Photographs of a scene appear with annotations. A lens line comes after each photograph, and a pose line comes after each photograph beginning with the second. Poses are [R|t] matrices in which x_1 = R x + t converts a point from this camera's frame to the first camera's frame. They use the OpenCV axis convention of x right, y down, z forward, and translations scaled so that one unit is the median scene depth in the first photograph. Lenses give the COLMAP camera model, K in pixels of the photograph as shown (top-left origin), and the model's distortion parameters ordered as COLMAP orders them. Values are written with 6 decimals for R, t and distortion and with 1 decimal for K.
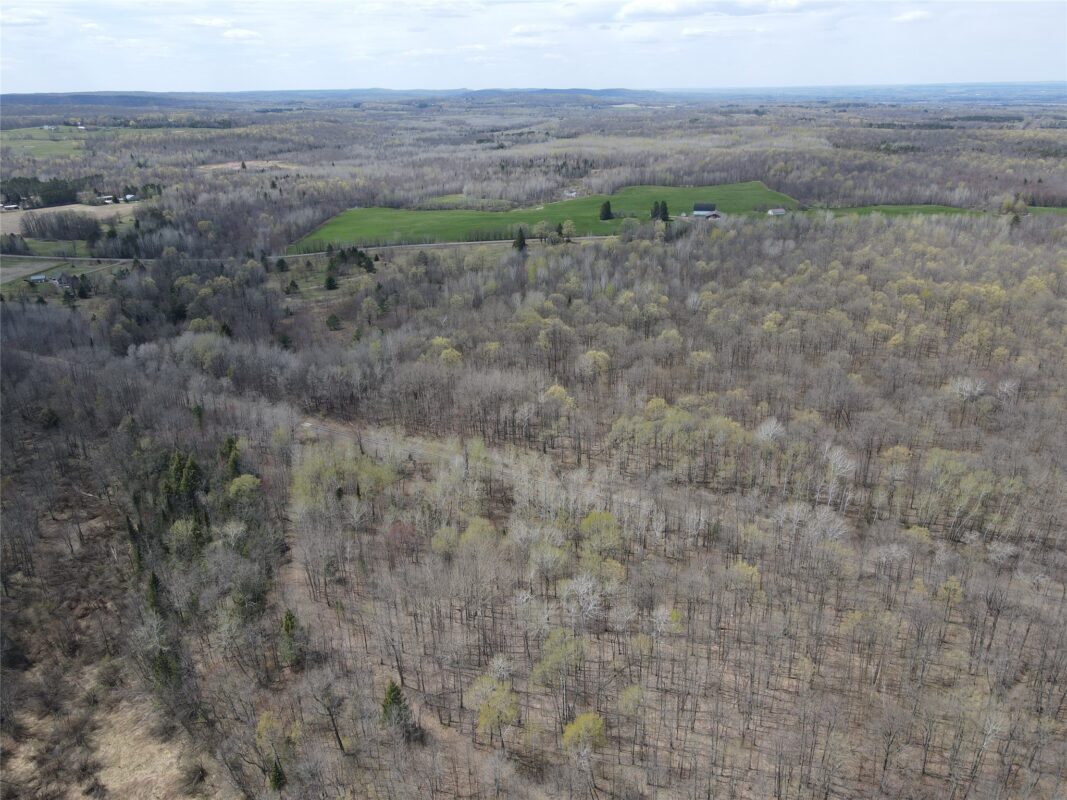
lens RADIAL K [[784.9, 0, 532.1], [0, 784.9, 401.3], [0, 0, 1]] dist [0.008231, 0.011222]
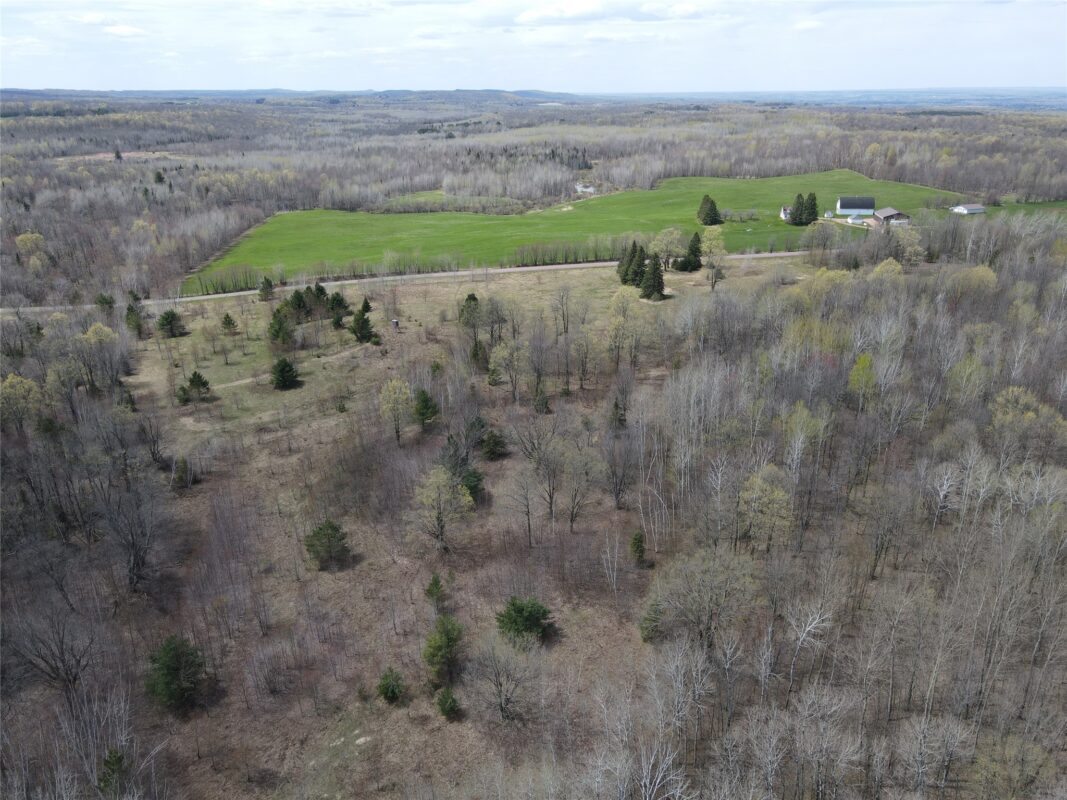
lens RADIAL K [[784.9, 0, 532.1], [0, 784.9, 401.3], [0, 0, 1]] dist [0.008231, 0.011222]
pose [[0.993632, -0.035393, 0.106974, -0.086815], [0.035936, 0.999349, -0.003153, -0.067567], [-0.106792, 0.006977, 0.994257, 0.284650]]
